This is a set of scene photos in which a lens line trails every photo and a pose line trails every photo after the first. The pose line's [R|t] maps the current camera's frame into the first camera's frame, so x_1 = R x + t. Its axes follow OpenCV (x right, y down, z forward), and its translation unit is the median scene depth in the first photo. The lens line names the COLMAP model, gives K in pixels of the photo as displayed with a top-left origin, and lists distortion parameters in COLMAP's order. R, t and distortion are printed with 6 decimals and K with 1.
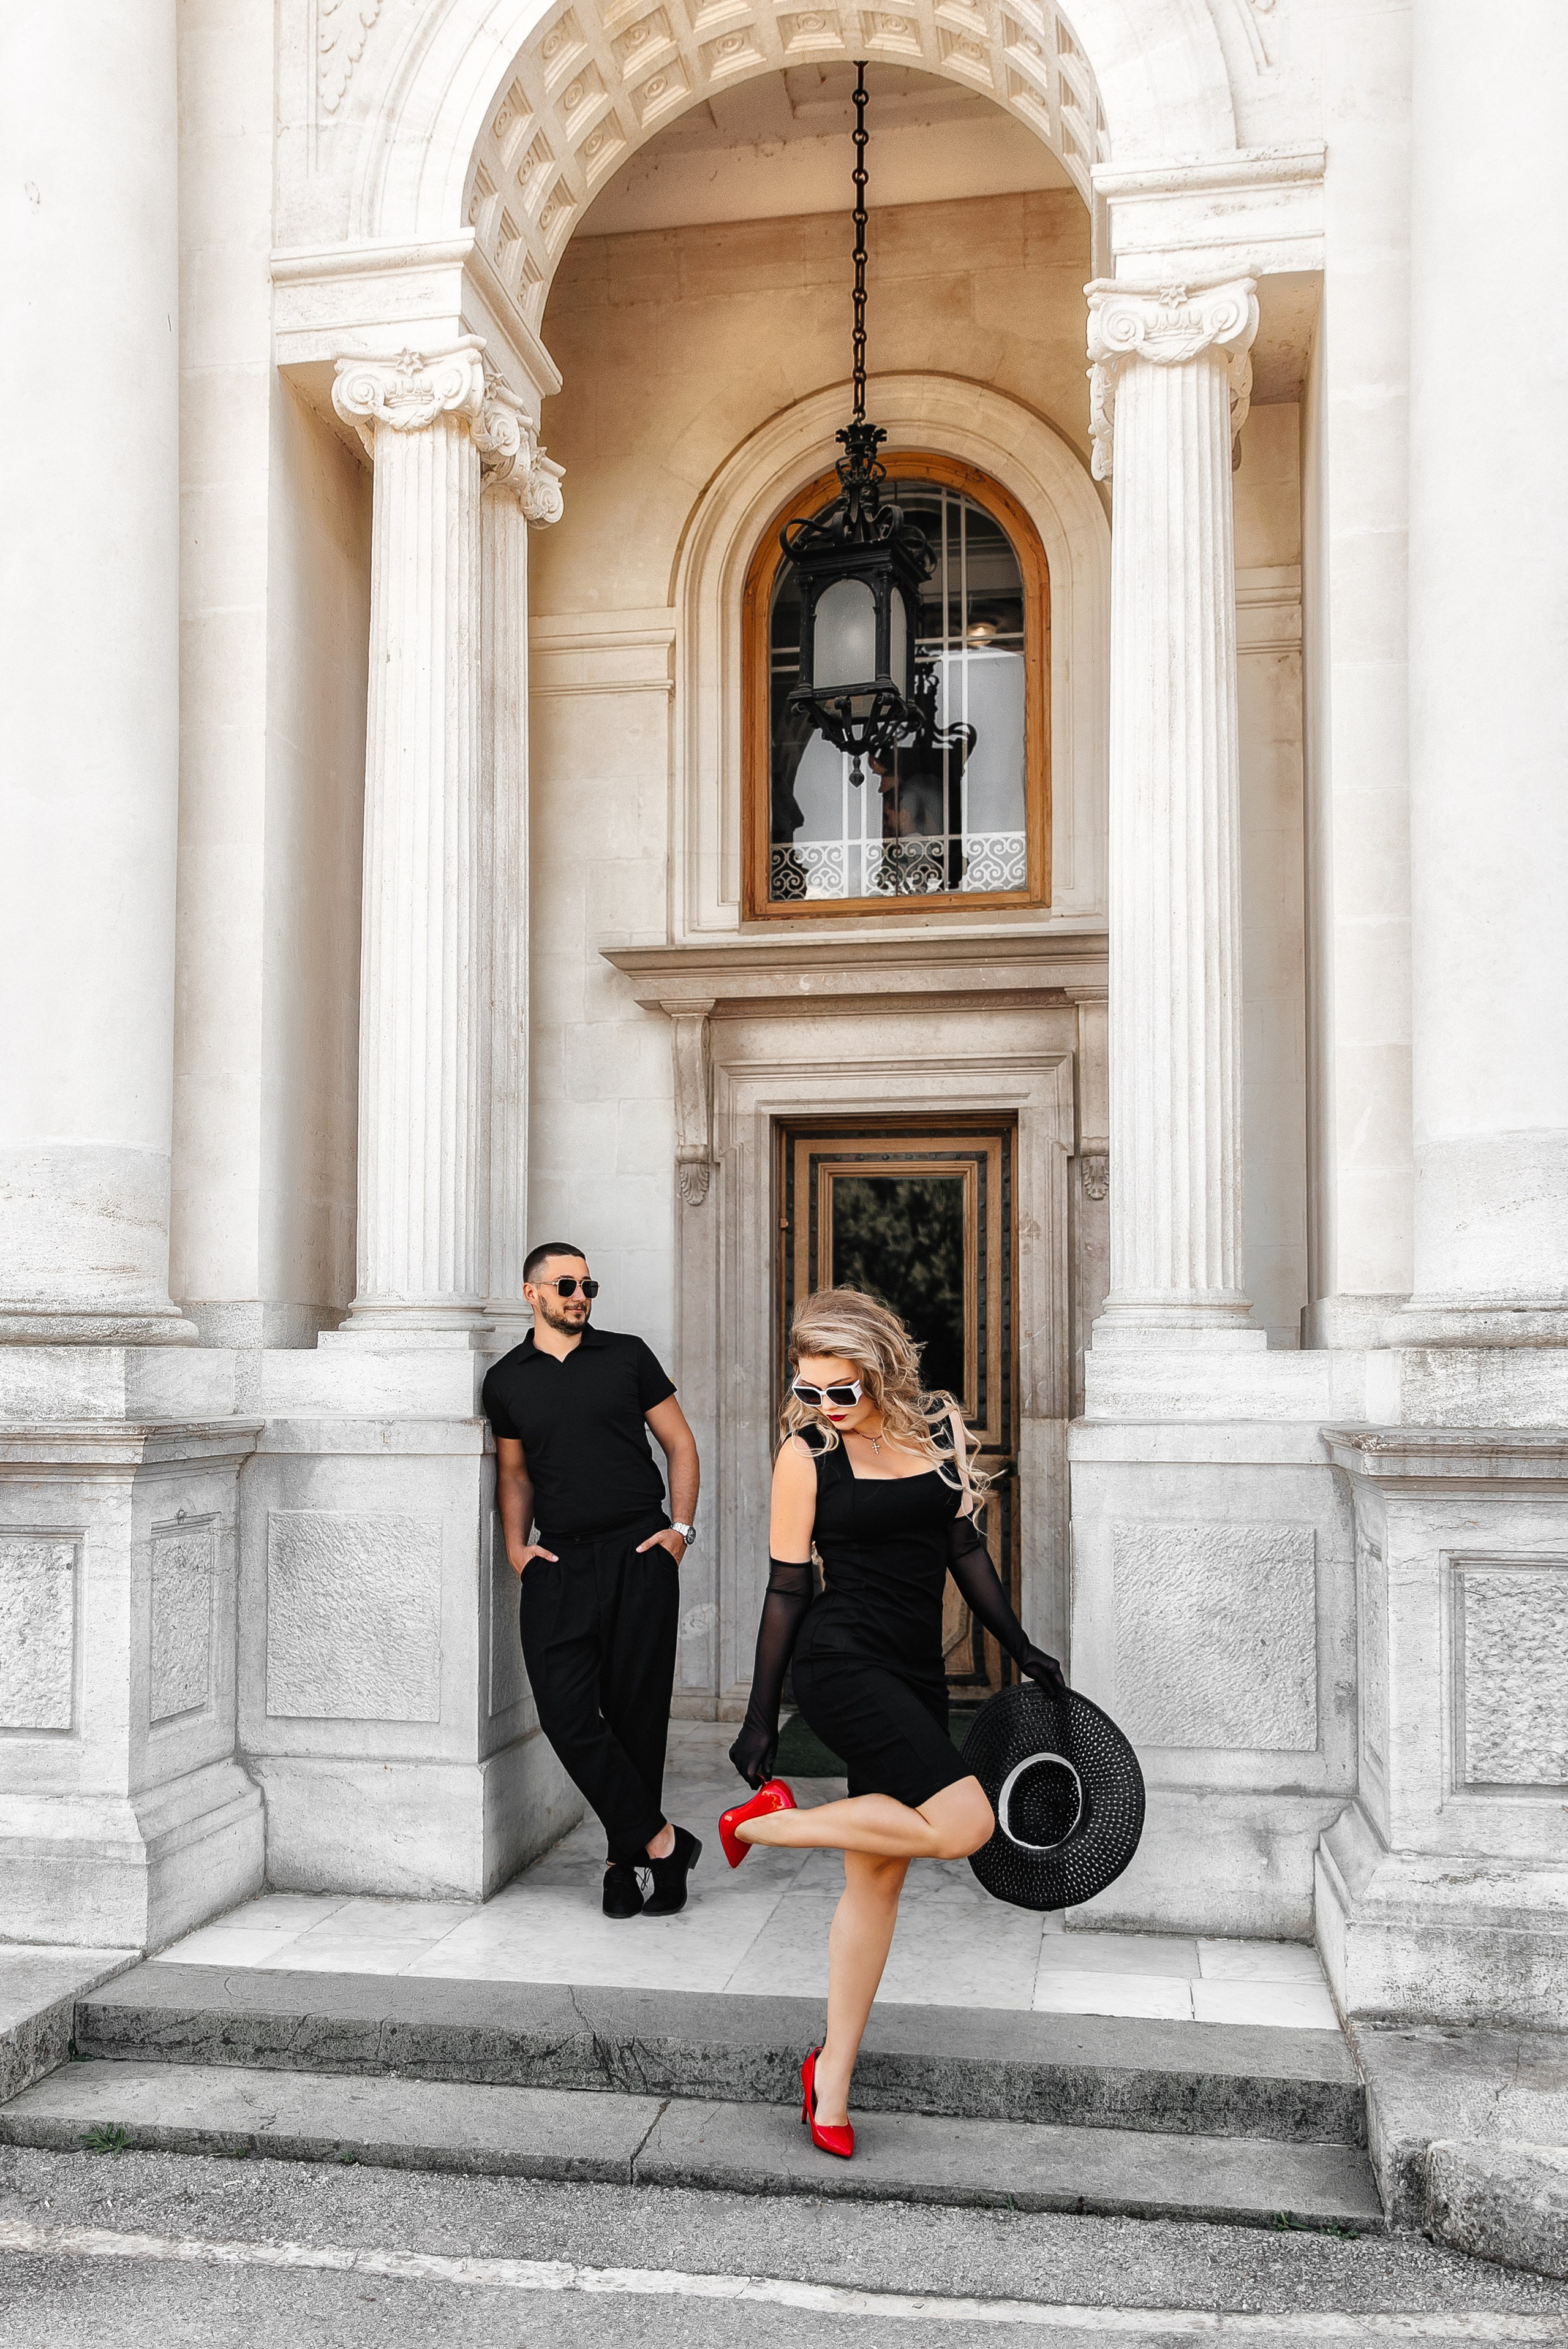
lens RADIAL K [[2627.2, 0, 784.0], [0, 2627.2, 1174.5], [0, 0, 1]] dist [-0.005596, 0.019935]
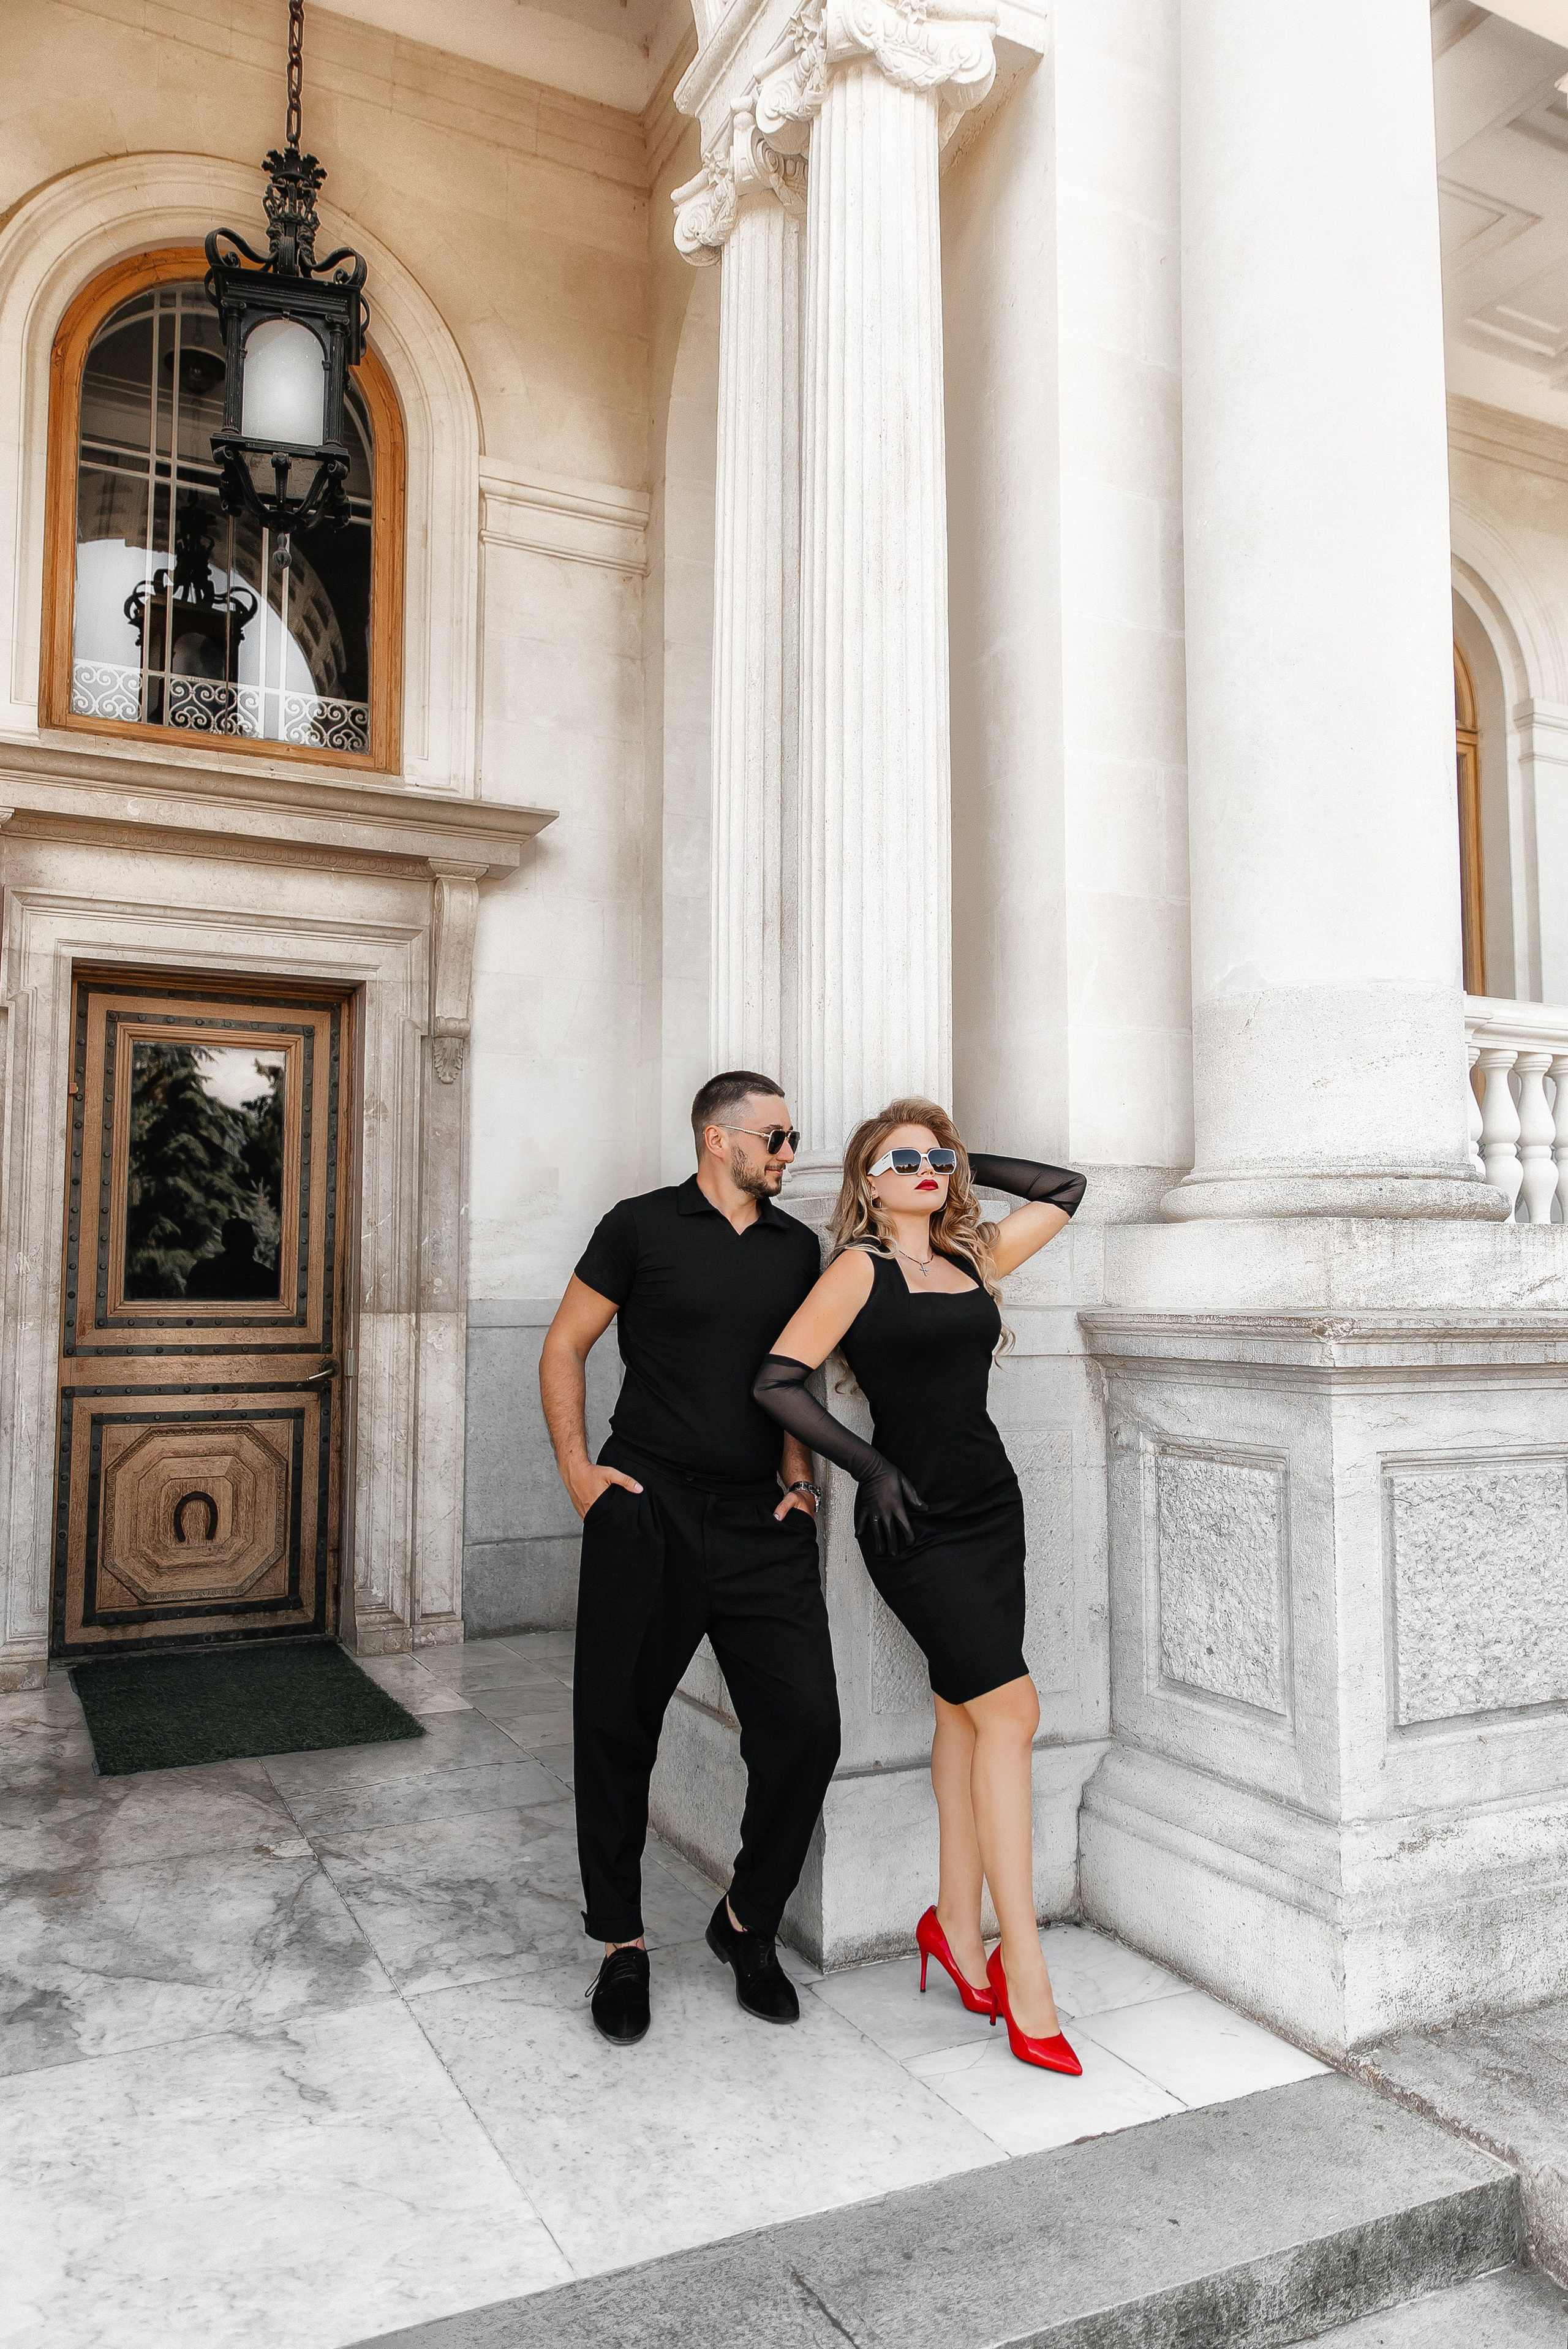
lens RADIAL K [[1652.5, 0, 782.0], [0, 1652.5, 1143.0], [0, 0, 1]] dist [0.008756, -0.001417]
pose [[0.787155, 0.053347, 0.614444, -0.198296], [-0.044558, 0.998568, -0.029615, 0.056221], [-0.615144, -0.004067, 0.788404, 0.582124]]
